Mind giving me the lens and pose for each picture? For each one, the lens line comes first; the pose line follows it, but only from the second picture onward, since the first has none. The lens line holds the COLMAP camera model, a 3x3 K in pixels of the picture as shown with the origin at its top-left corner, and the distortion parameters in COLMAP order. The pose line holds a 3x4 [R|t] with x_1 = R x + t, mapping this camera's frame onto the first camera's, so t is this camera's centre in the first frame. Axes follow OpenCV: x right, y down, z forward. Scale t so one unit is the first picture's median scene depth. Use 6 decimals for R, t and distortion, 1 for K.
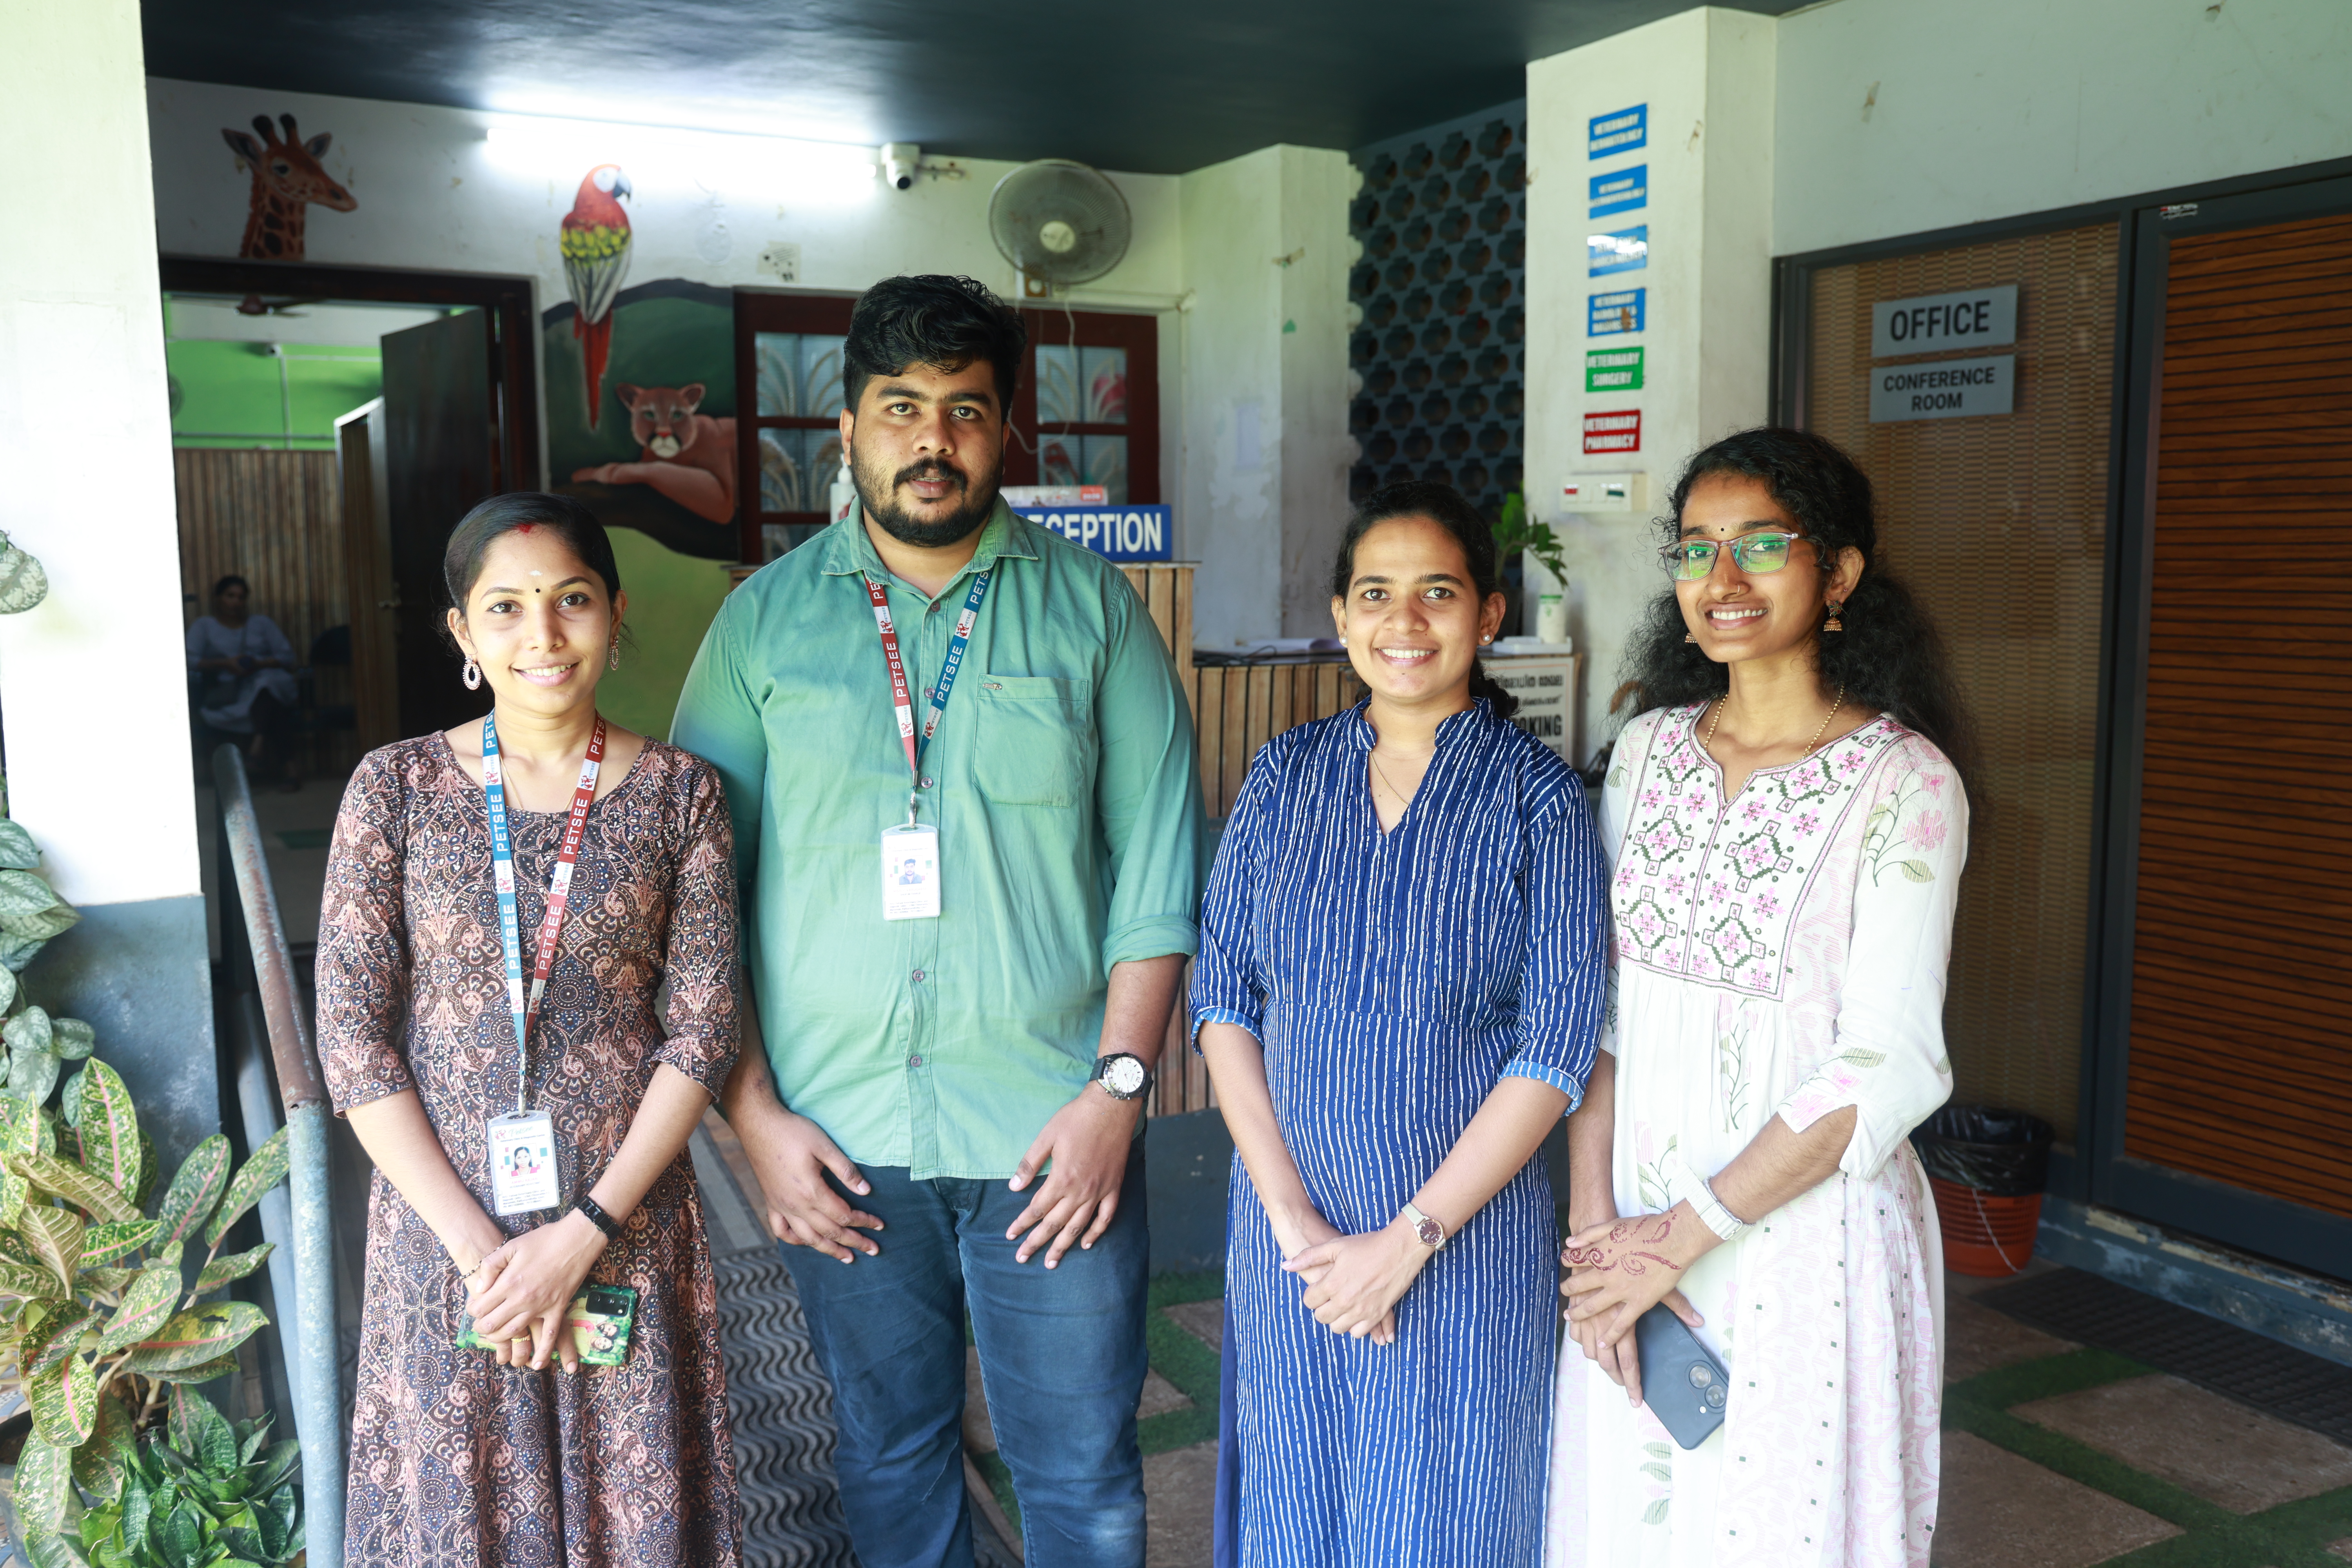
lens RADIAL K [[2075.1, 0, 1176.0], [0, 2075.1, 784.0], [0, 0, 1]] dist [-0.050735, 0.117592]
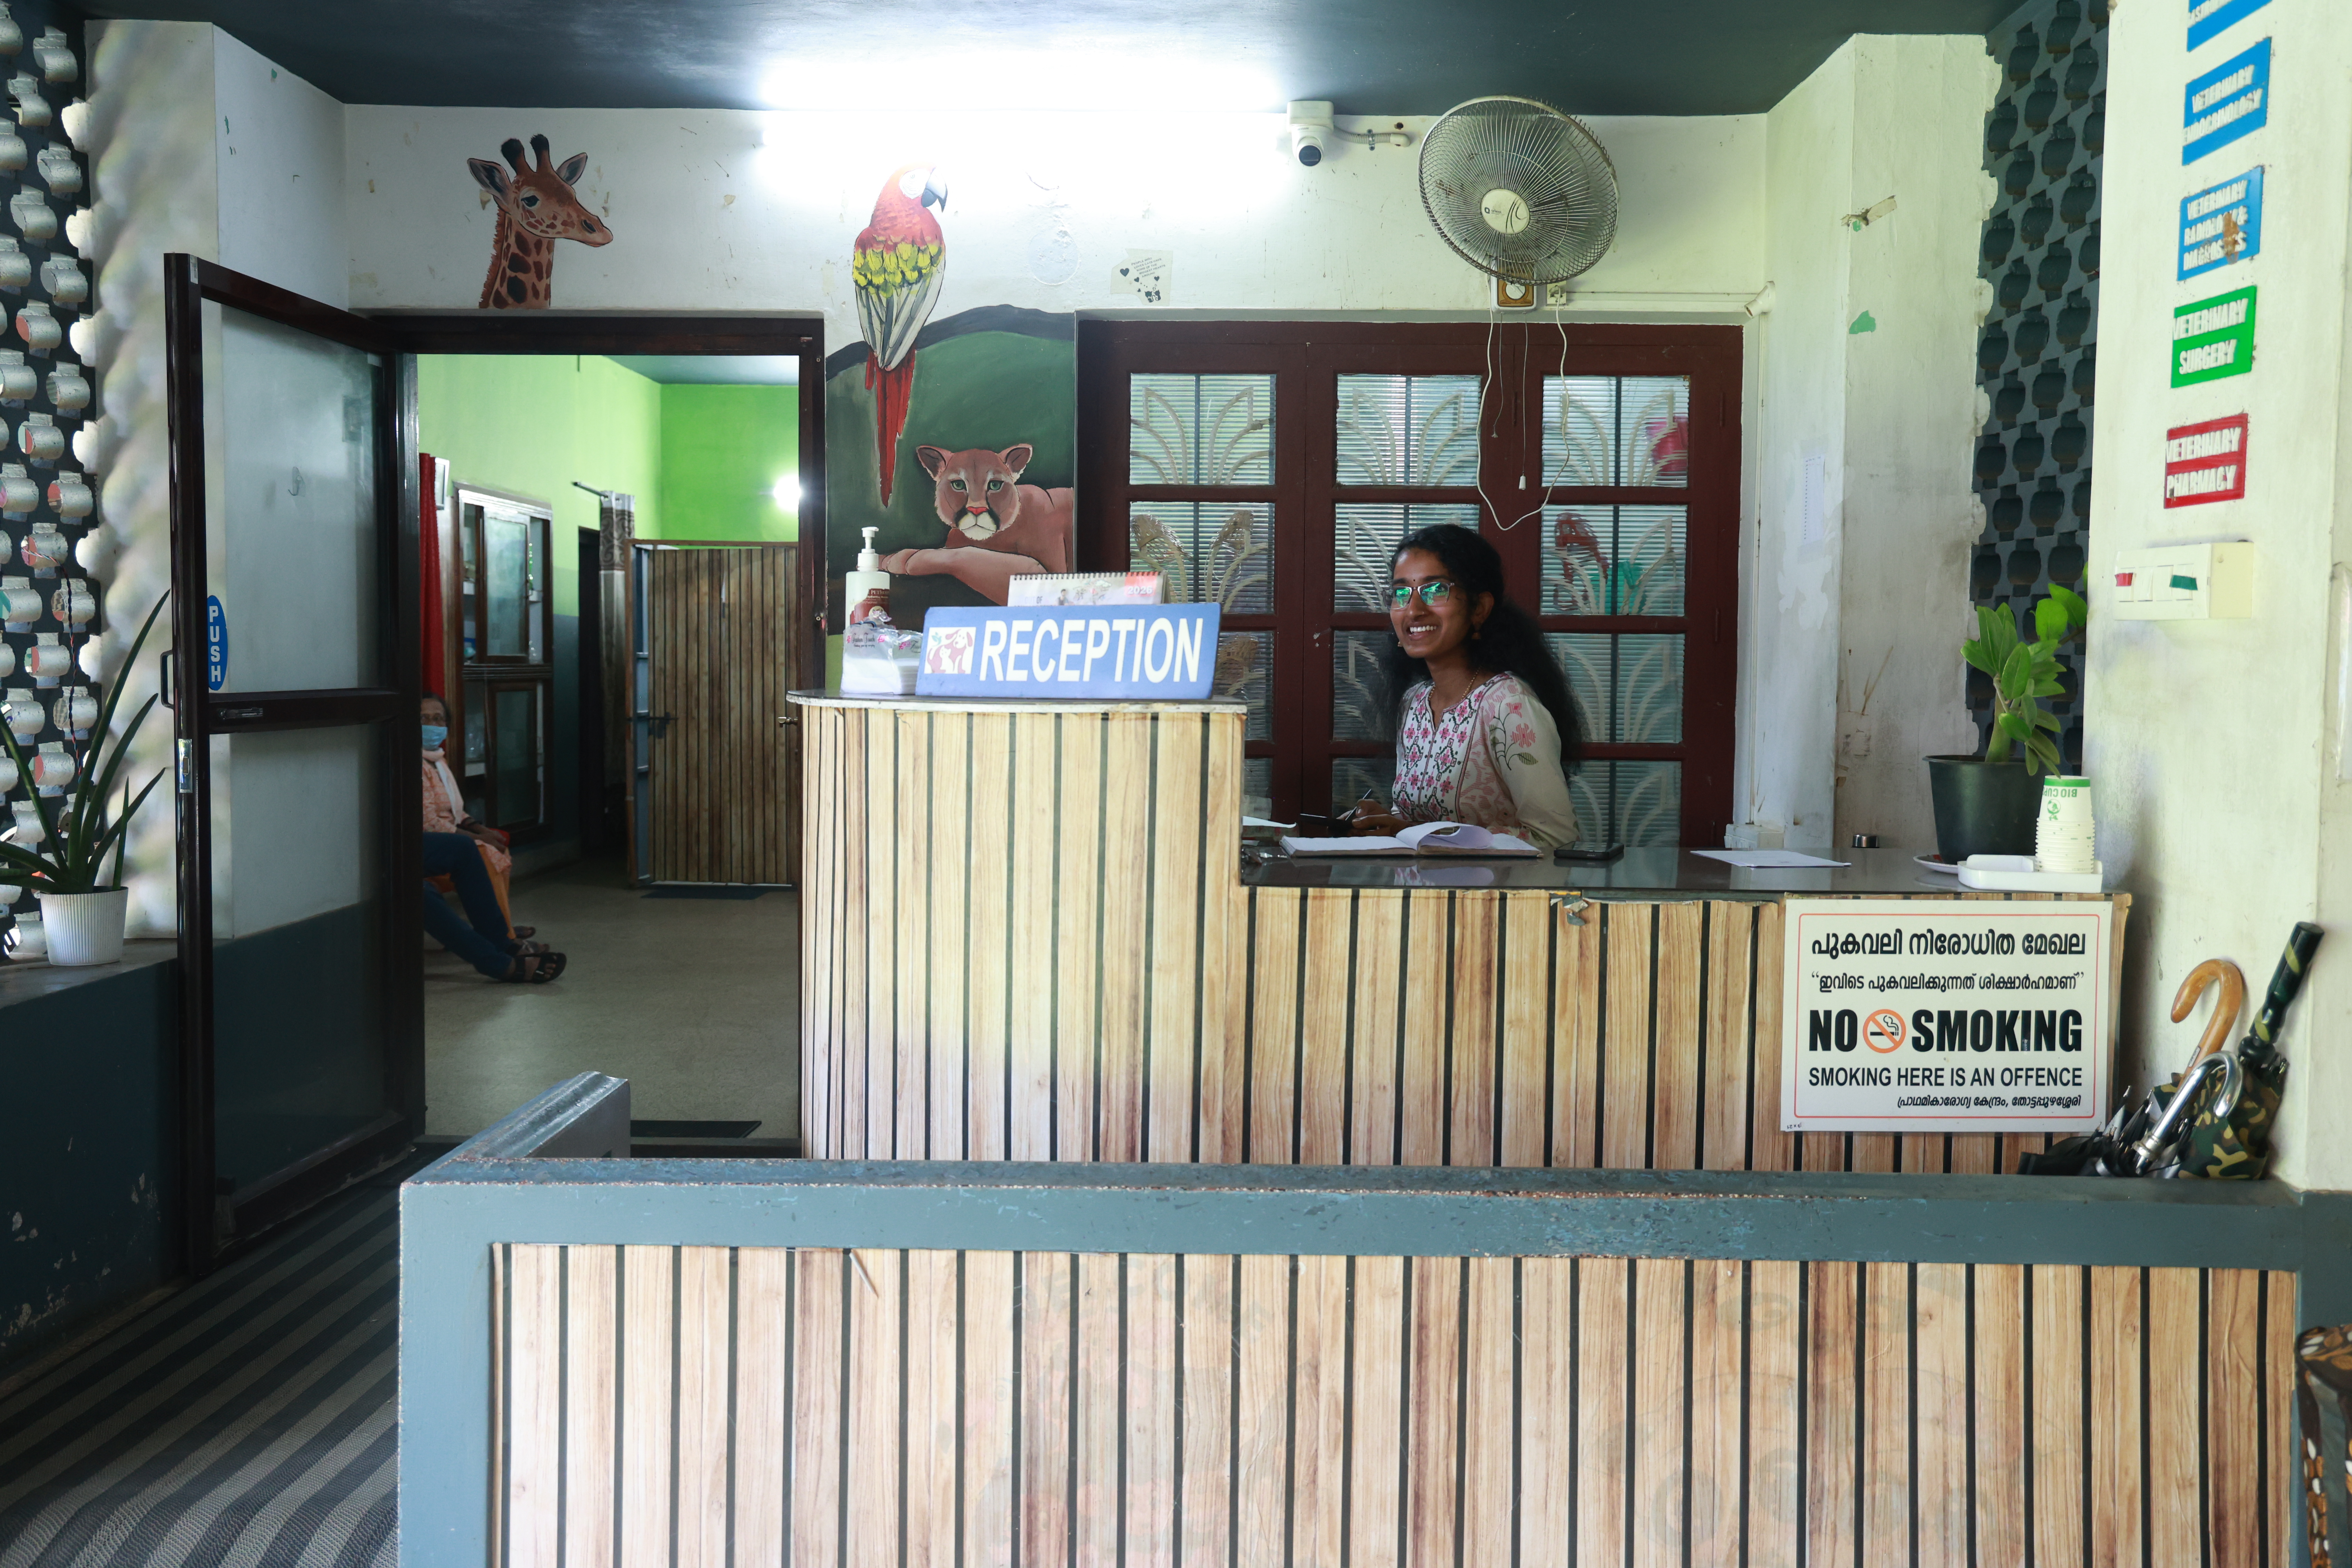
lens RADIAL K [[2214.8, 0, 1176.4], [0, 2214.8, 751.5], [0, 0, 1]] dist [-0.053621, 0.254808]
pose [[0.863613, 0.035726, -0.502888, 0.230833], [-0.070284, 0.996277, -0.049921, -0.047155], [0.499233, 0.078457, 0.862909, 0.353845]]
